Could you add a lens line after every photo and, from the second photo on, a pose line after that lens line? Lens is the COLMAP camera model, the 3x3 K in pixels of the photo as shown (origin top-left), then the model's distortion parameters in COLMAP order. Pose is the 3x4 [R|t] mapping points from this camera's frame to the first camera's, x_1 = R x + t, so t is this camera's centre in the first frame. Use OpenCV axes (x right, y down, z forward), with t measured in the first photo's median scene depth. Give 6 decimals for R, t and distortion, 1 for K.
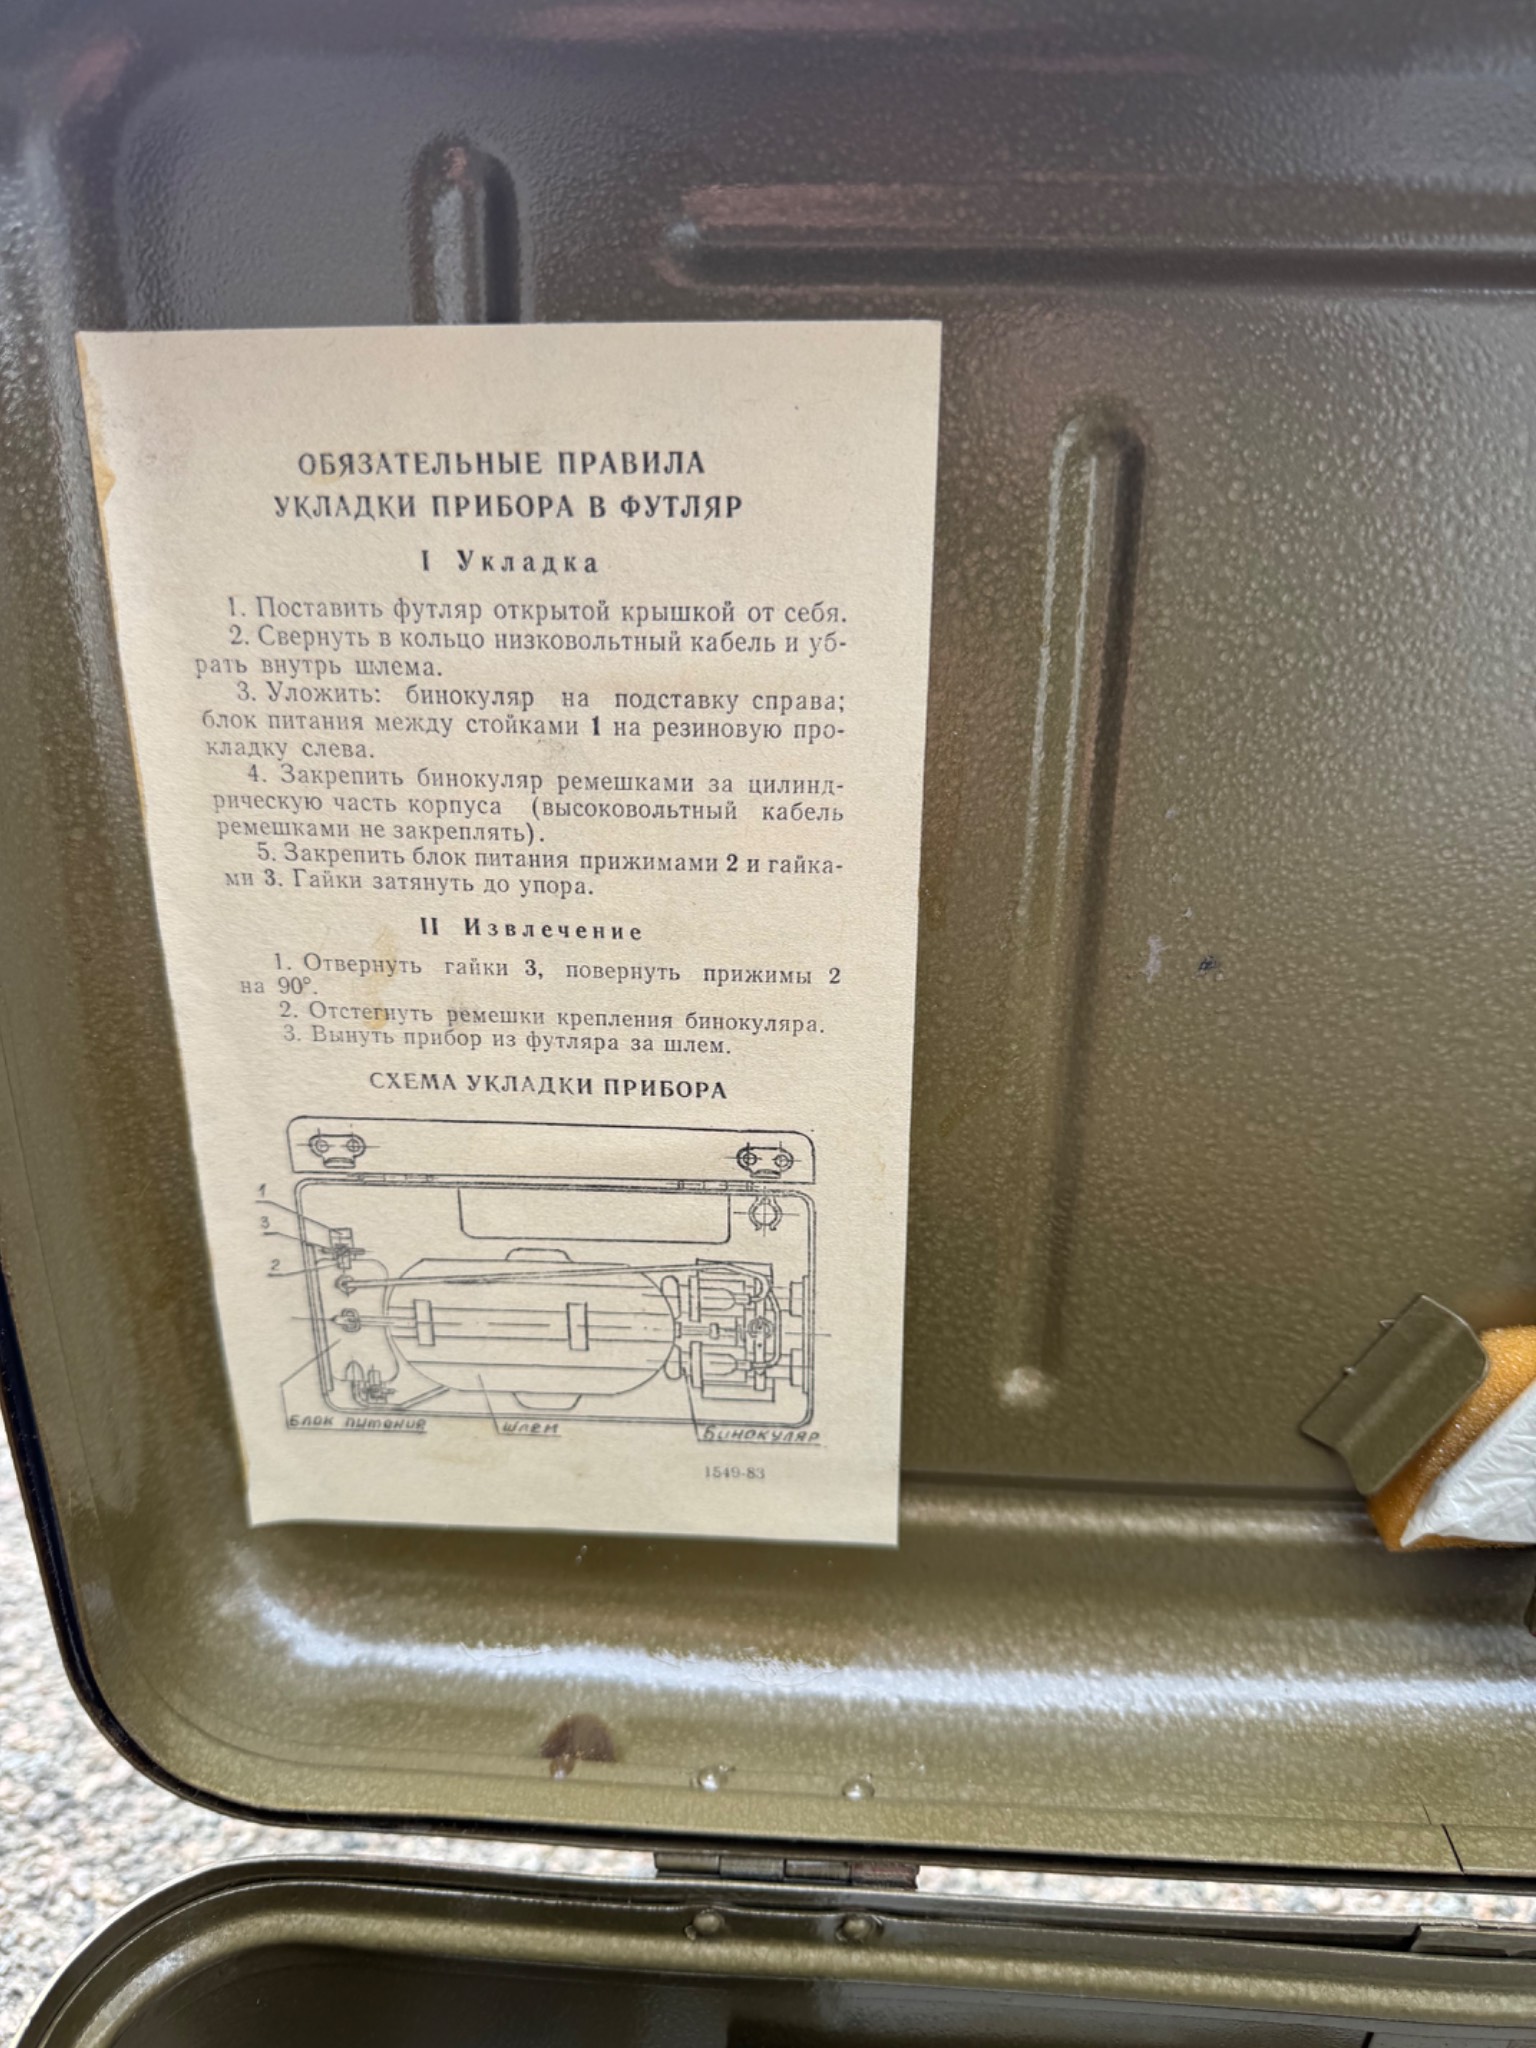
lens RADIAL K [[1427.2, 0, 768.0], [0, 1427.2, 1024.0], [0, 0, 1]] dist [0.221573, -0.384899]
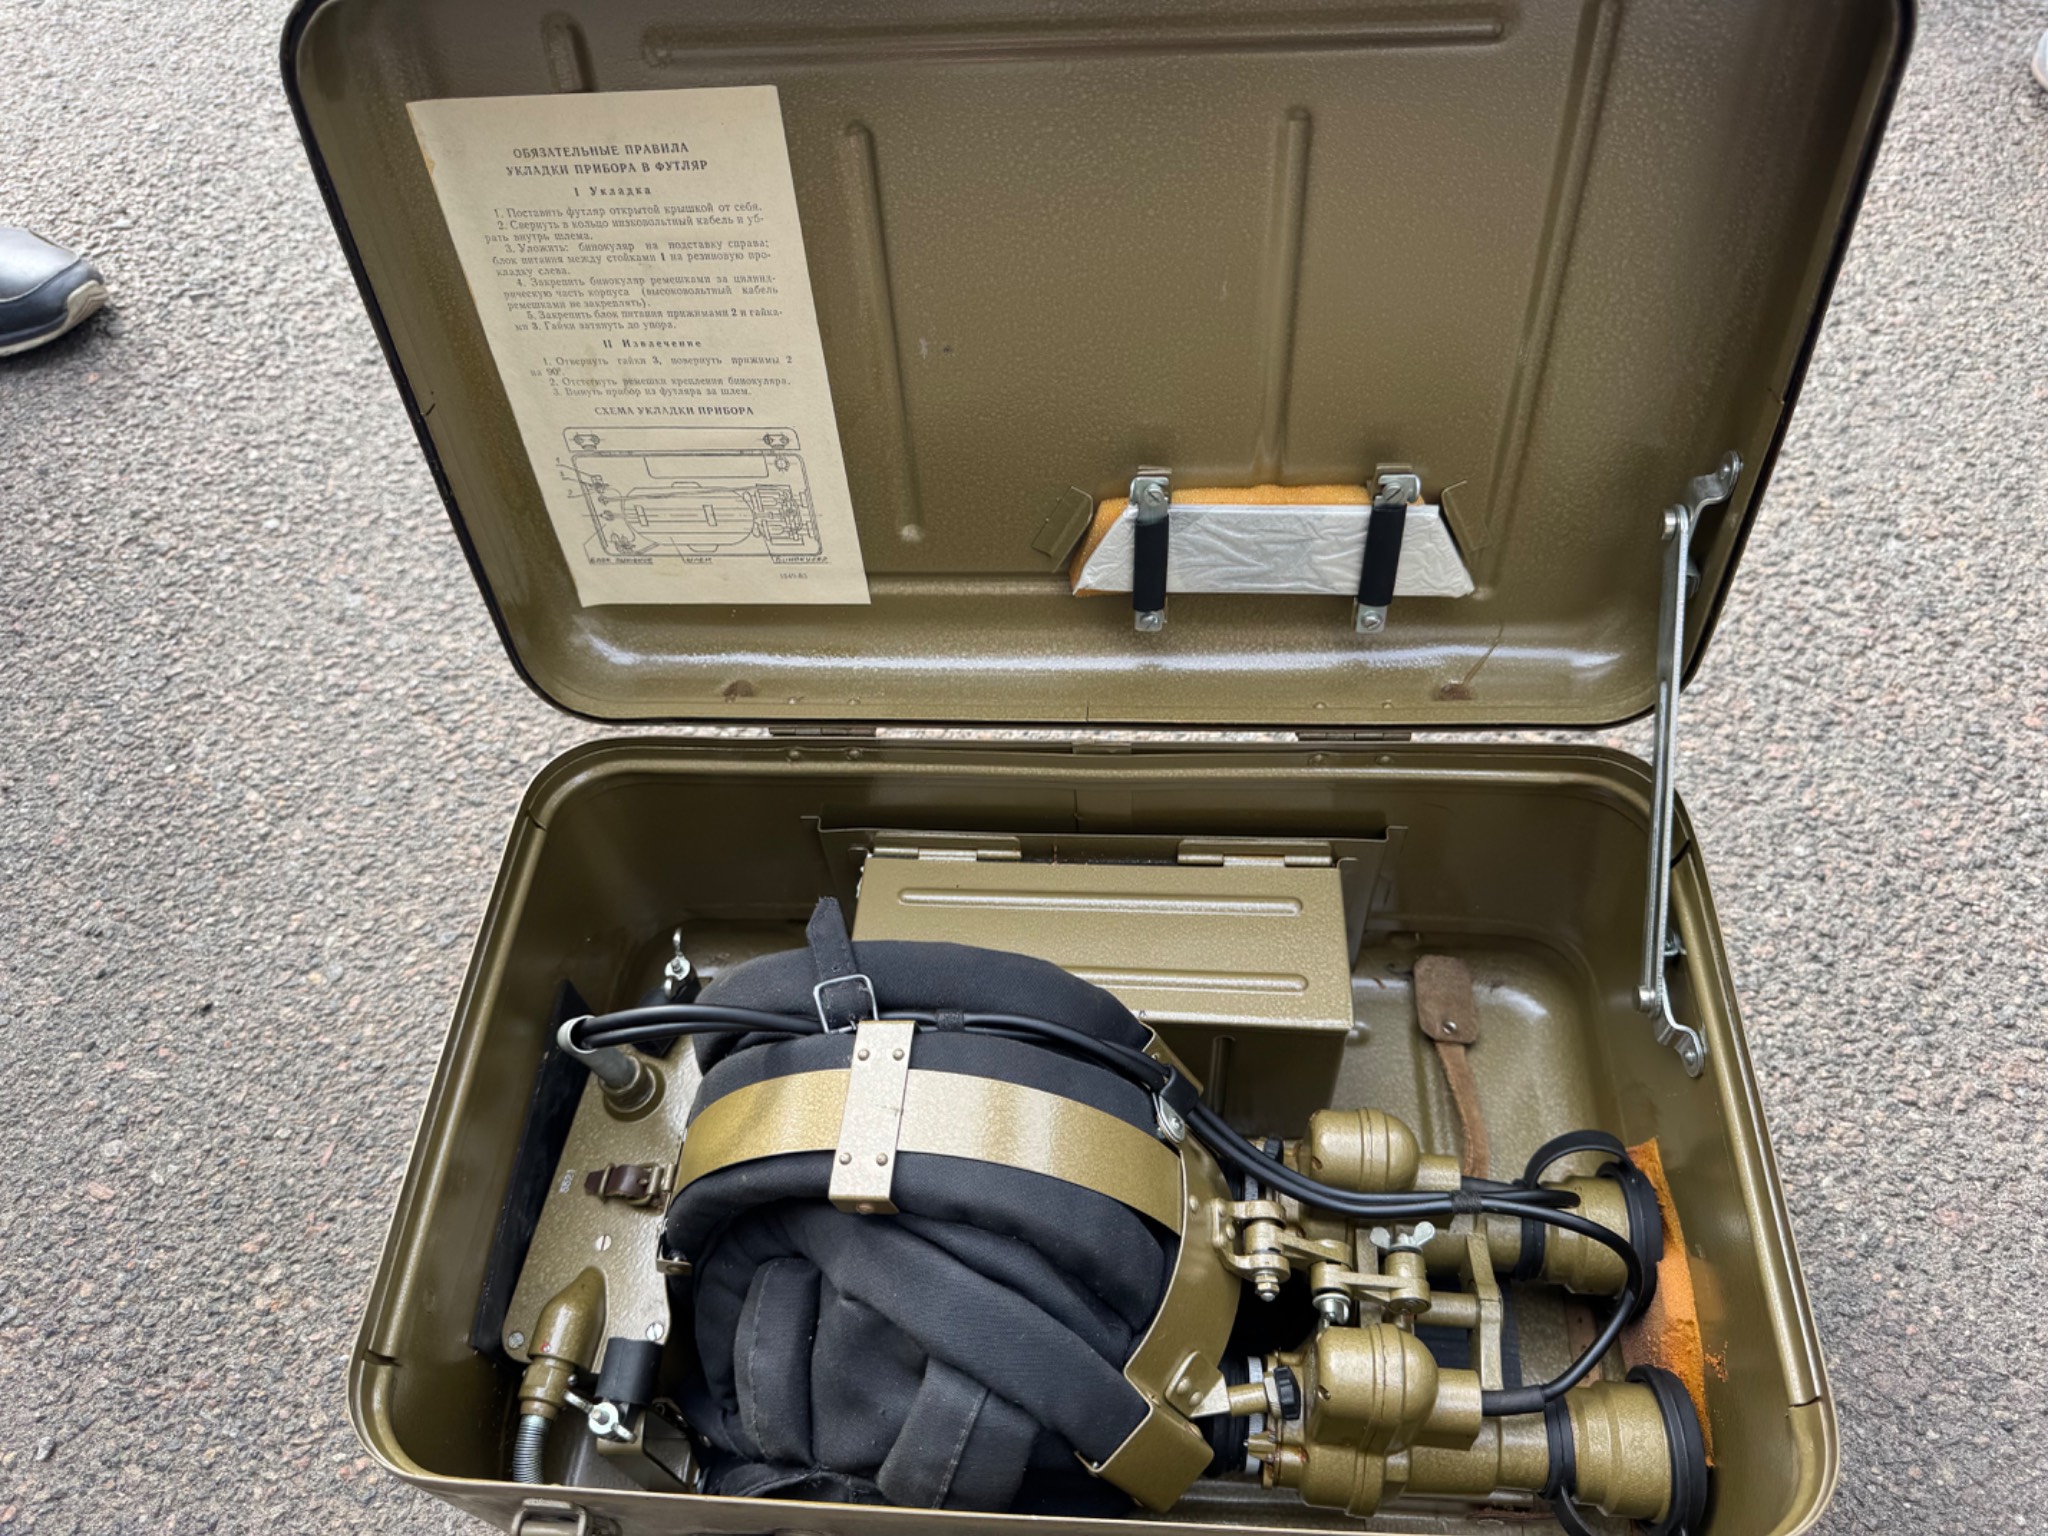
lens RADIAL K [[1648.1, 0, 1024.0], [0, 1648.1, 768.0], [0, 0, 1]] dist [0.002168, -0.003107]
pose [[0.995056, -0.032127, -0.093972, 0.592898], [0.067615, 0.912214, 0.404095, -0.437484], [0.072740, -0.408452, 0.909877, -1.453382]]
